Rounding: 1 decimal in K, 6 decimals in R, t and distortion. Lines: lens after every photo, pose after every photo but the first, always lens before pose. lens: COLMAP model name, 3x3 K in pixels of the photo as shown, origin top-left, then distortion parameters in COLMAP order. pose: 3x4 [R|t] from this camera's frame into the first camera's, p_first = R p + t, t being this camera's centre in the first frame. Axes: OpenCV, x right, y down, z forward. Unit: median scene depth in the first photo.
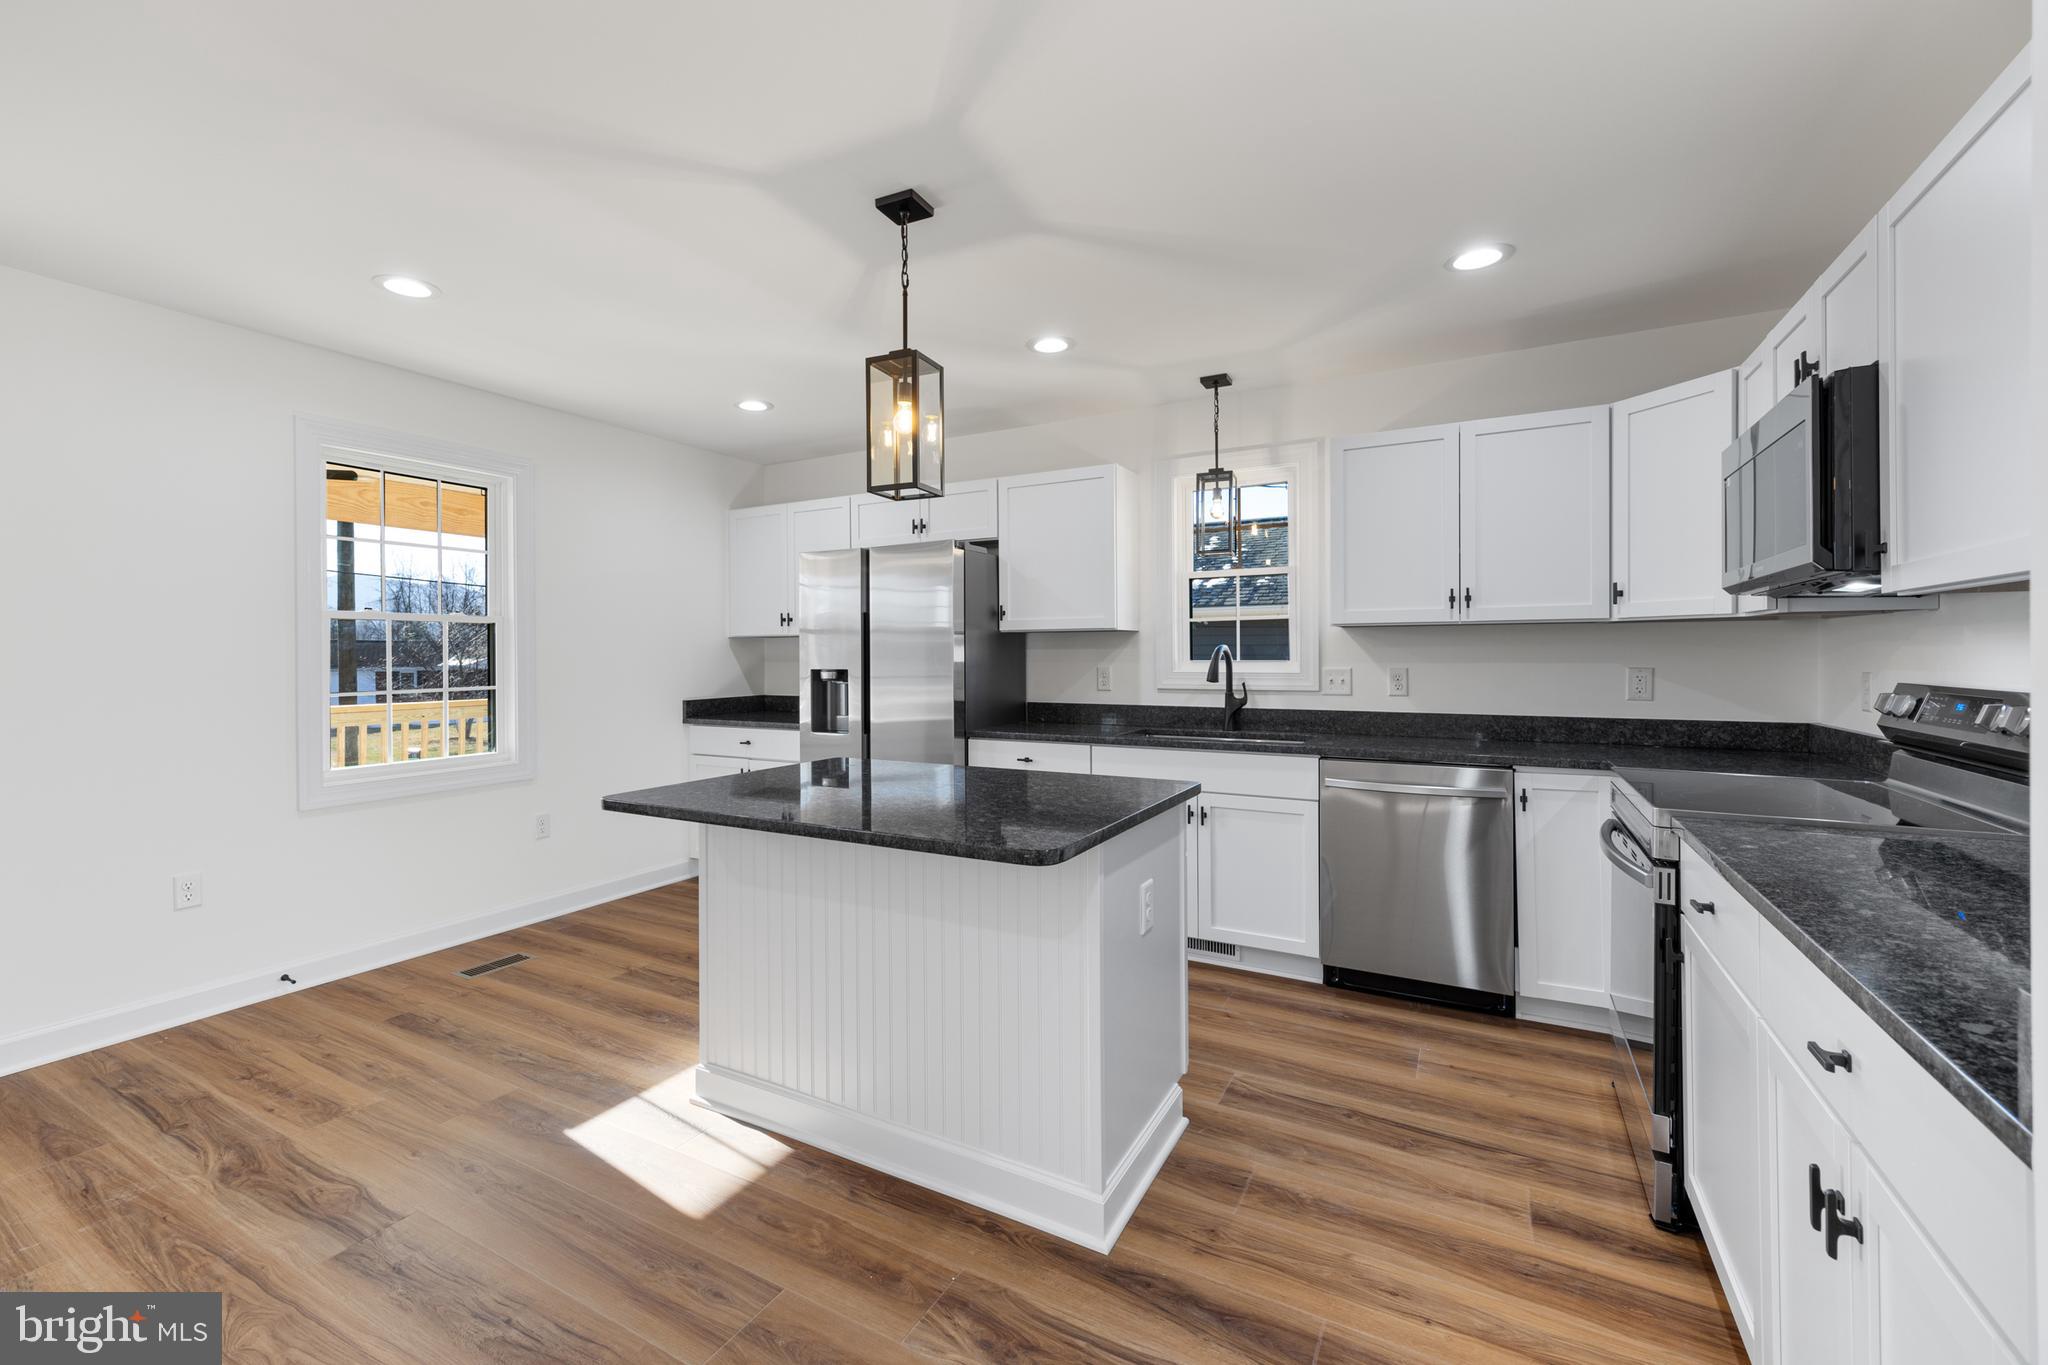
lens RADIAL K [[857.8, 0, 983.1], [0, 857.8, 654.9], [0, 0, 1]] dist [0.013859, -0.000448]
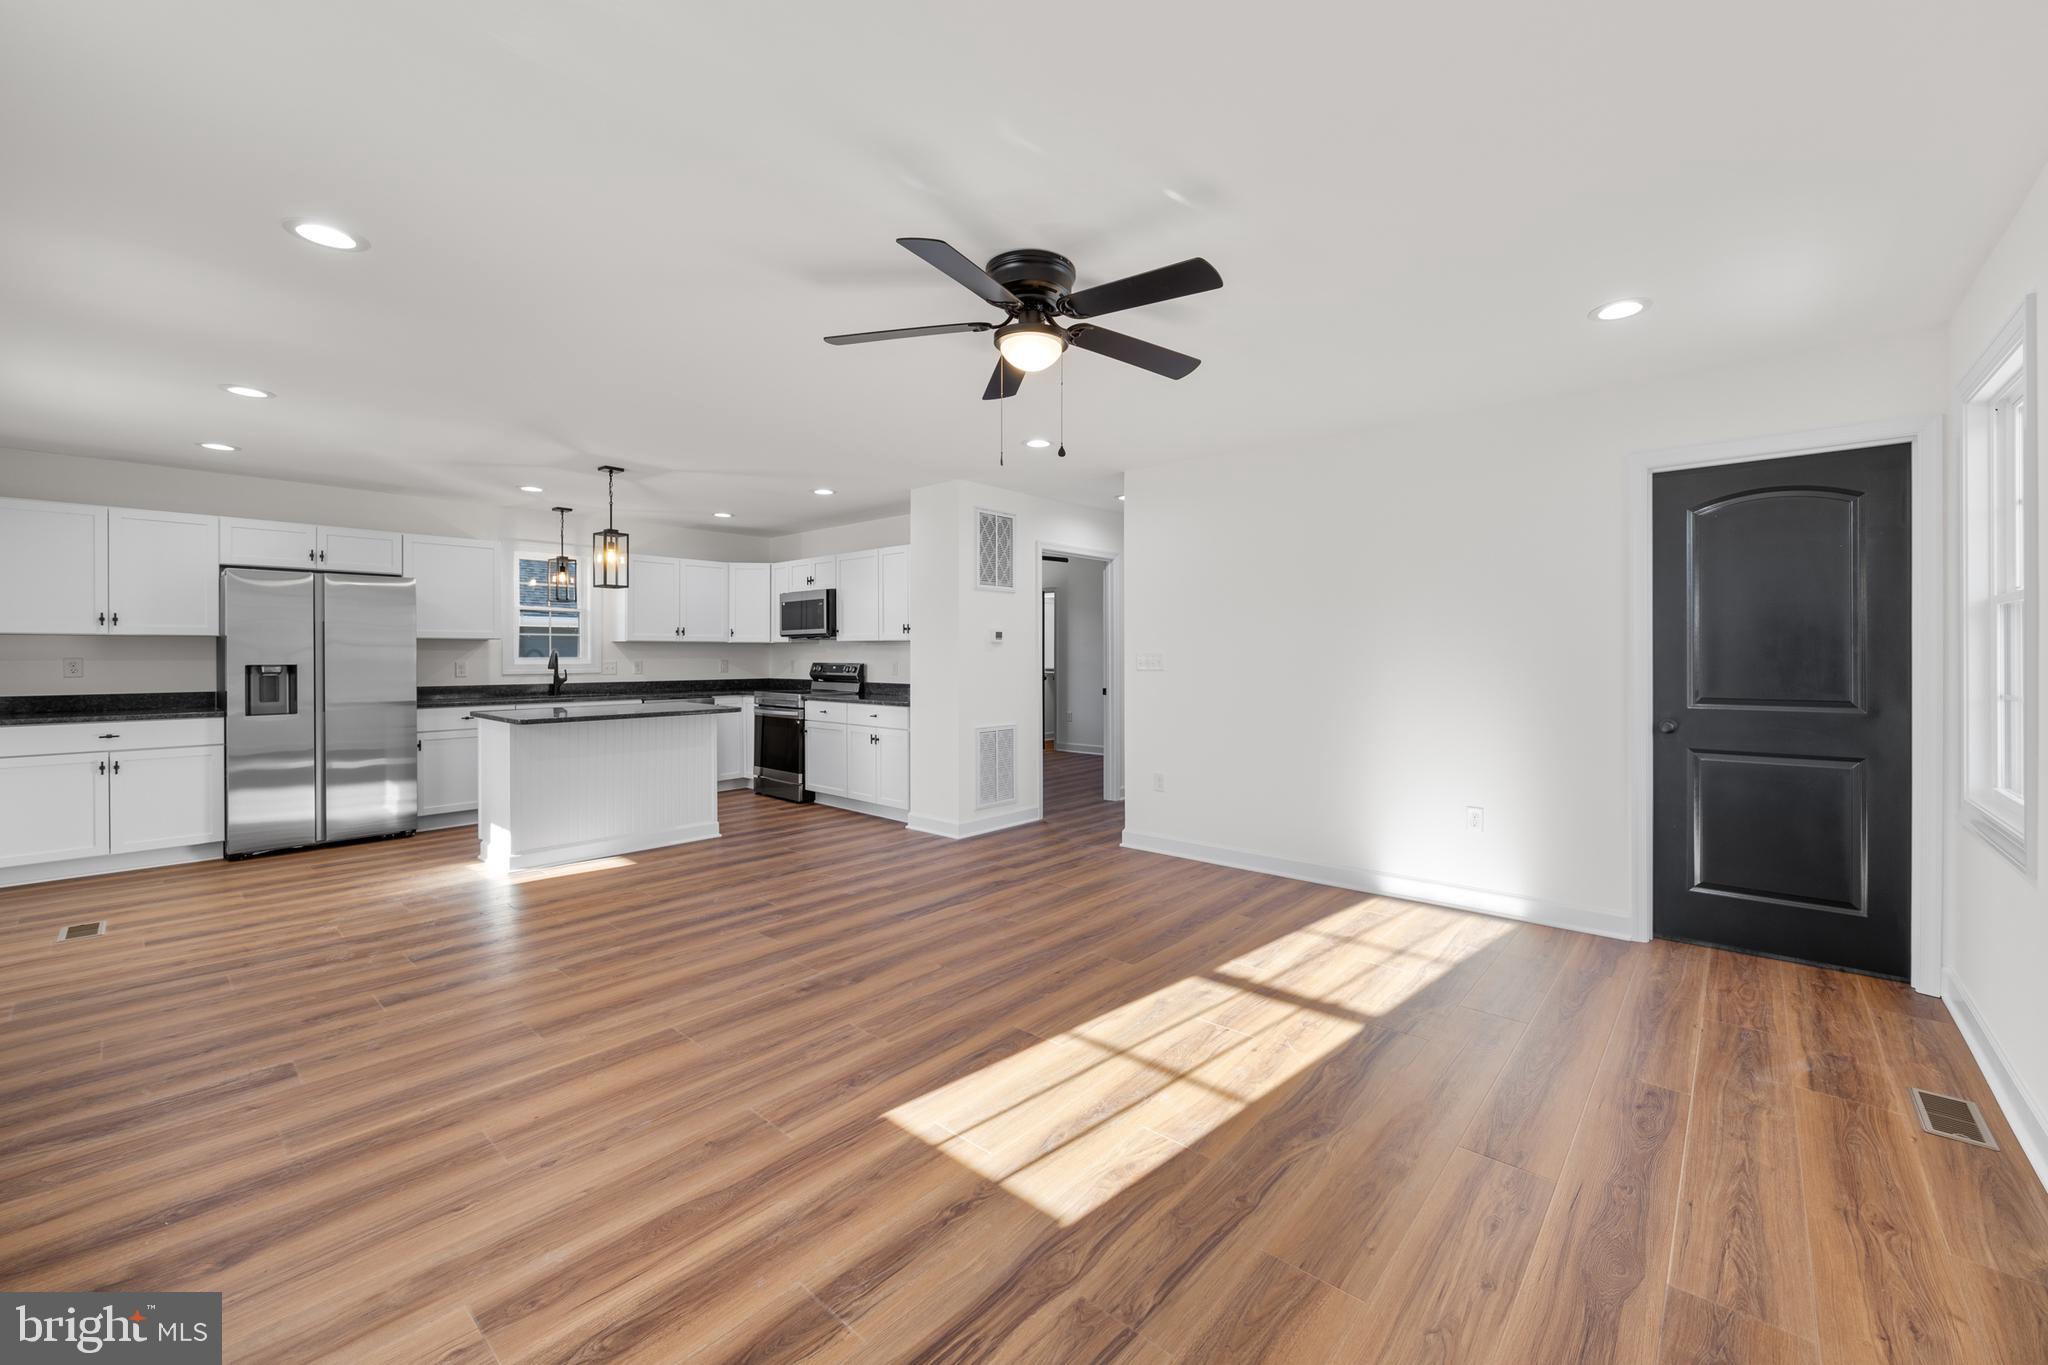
lens RADIAL K [[806.9, 0, 1042.2], [0, 806.9, 652.6], [0, 0, 1]] dist [0.000288, -0.000920]
pose [[0.205601, 0.006524, 0.978614, -1.507579], [-0.001110, 0.999979, -0.006433, 0.006875], [-0.978635, 0.000236, 0.205604, -0.474171]]
